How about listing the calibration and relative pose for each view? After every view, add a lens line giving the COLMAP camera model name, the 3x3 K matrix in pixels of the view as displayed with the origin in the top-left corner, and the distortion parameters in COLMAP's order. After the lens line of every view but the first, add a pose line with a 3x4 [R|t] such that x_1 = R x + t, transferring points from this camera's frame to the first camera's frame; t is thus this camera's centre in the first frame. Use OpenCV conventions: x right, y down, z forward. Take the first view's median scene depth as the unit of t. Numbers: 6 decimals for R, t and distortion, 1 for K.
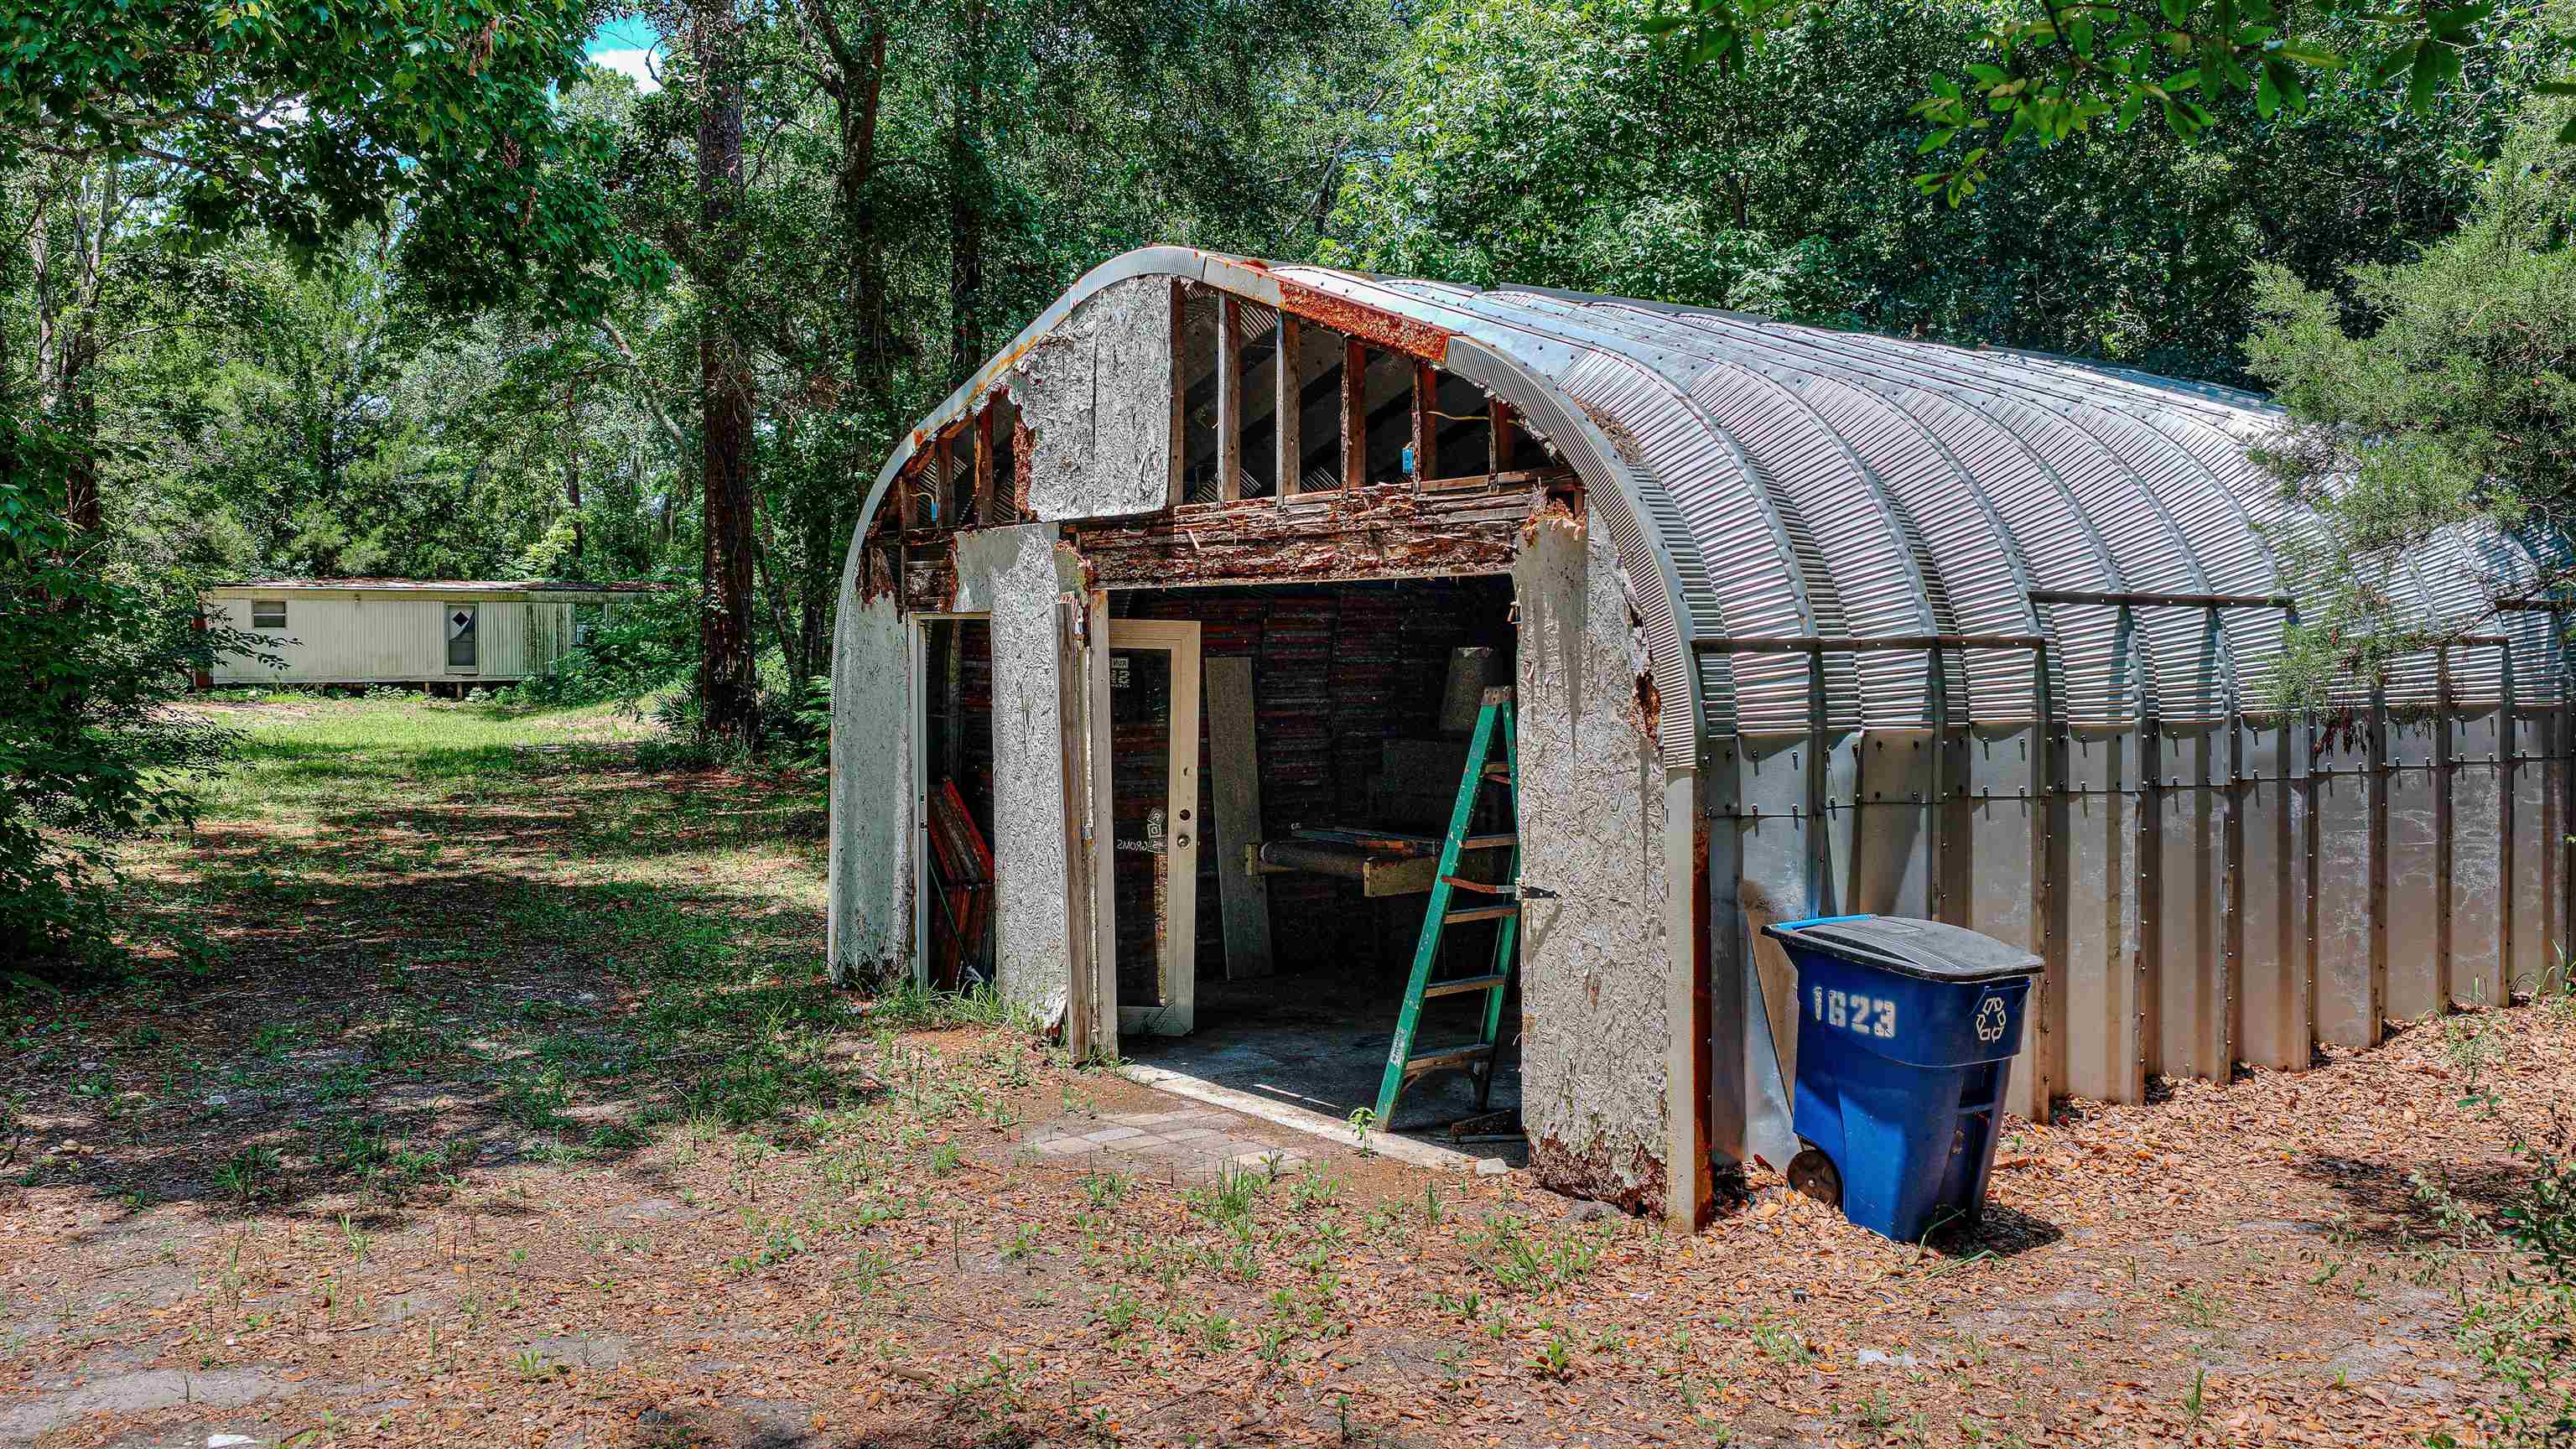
lens RADIAL K [[2110.4, 0, 1286.3], [0, 2110.4, 719.0], [0, 0, 1]] dist [0.036454, -0.060588]
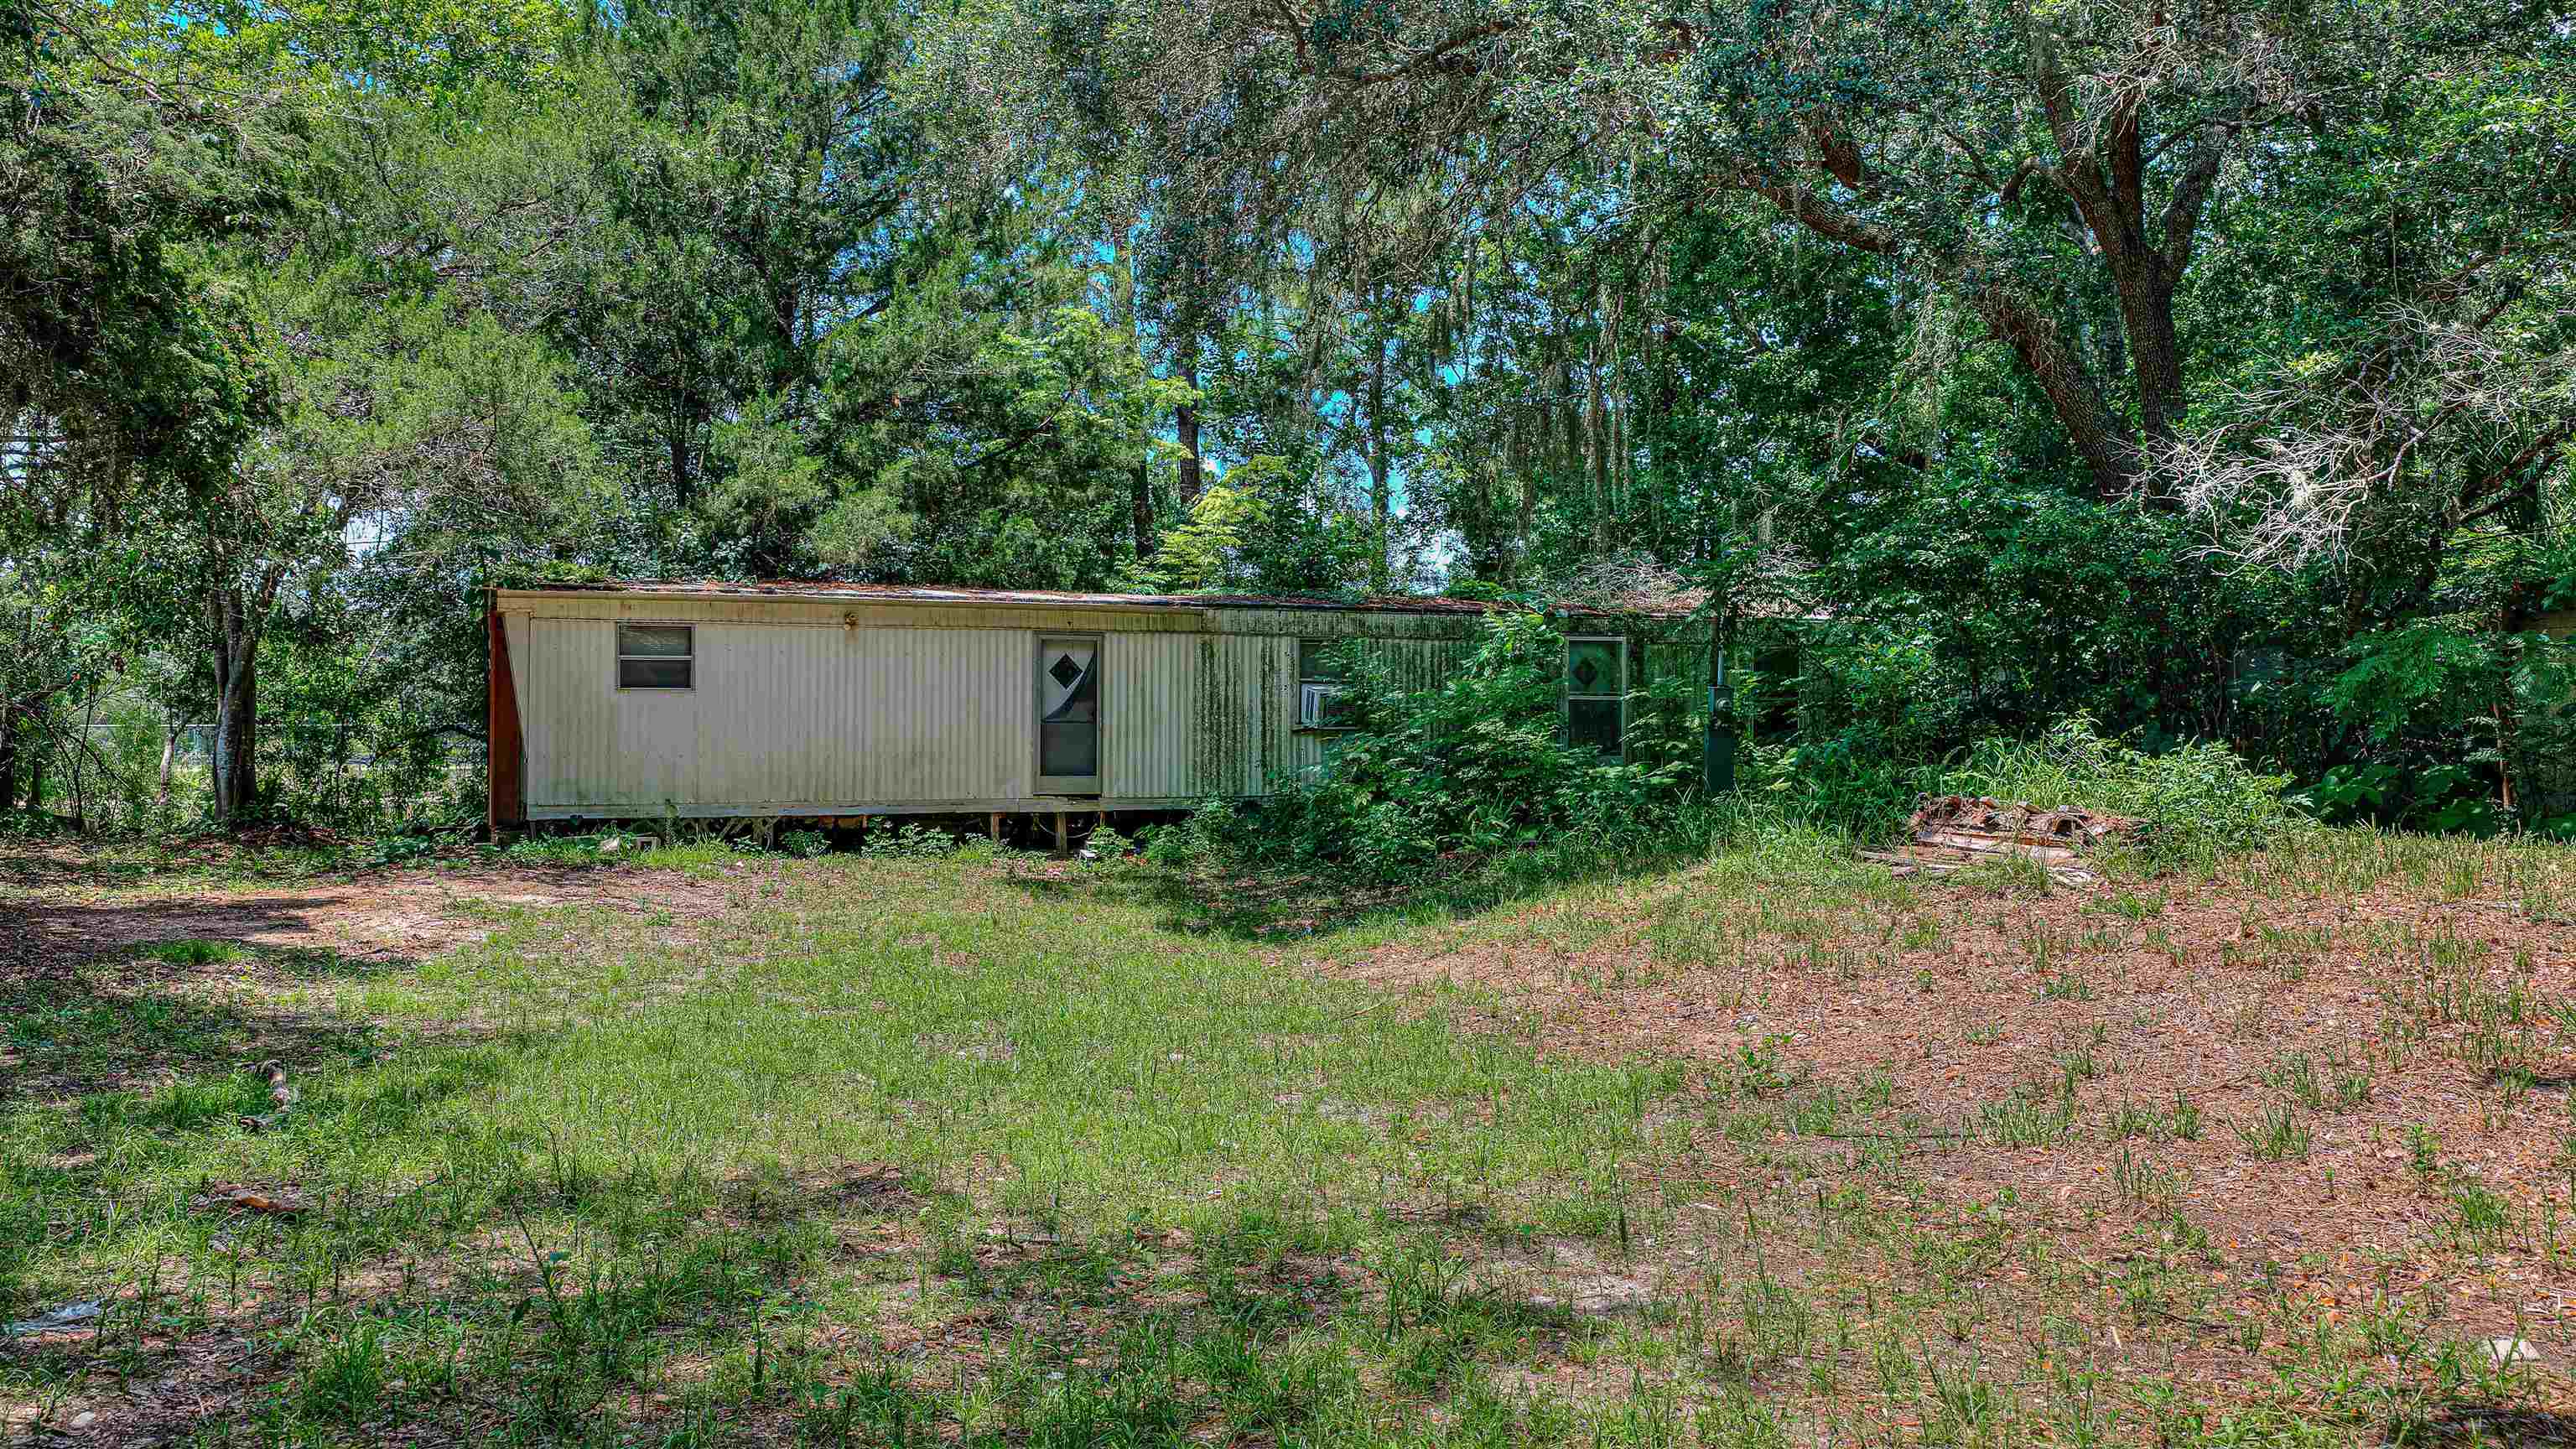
lens RADIAL K [[2110.4, 0, 1316.3], [0, 2110.4, 738.1], [0, 0, 1]] dist [0.036454, -0.060588]
pose [[0.985876, -0.001836, -0.167465, -0.276178], [-0.004798, 0.999220, -0.039202, -0.016928], [0.167406, 0.039452, 0.985098, 0.601347]]
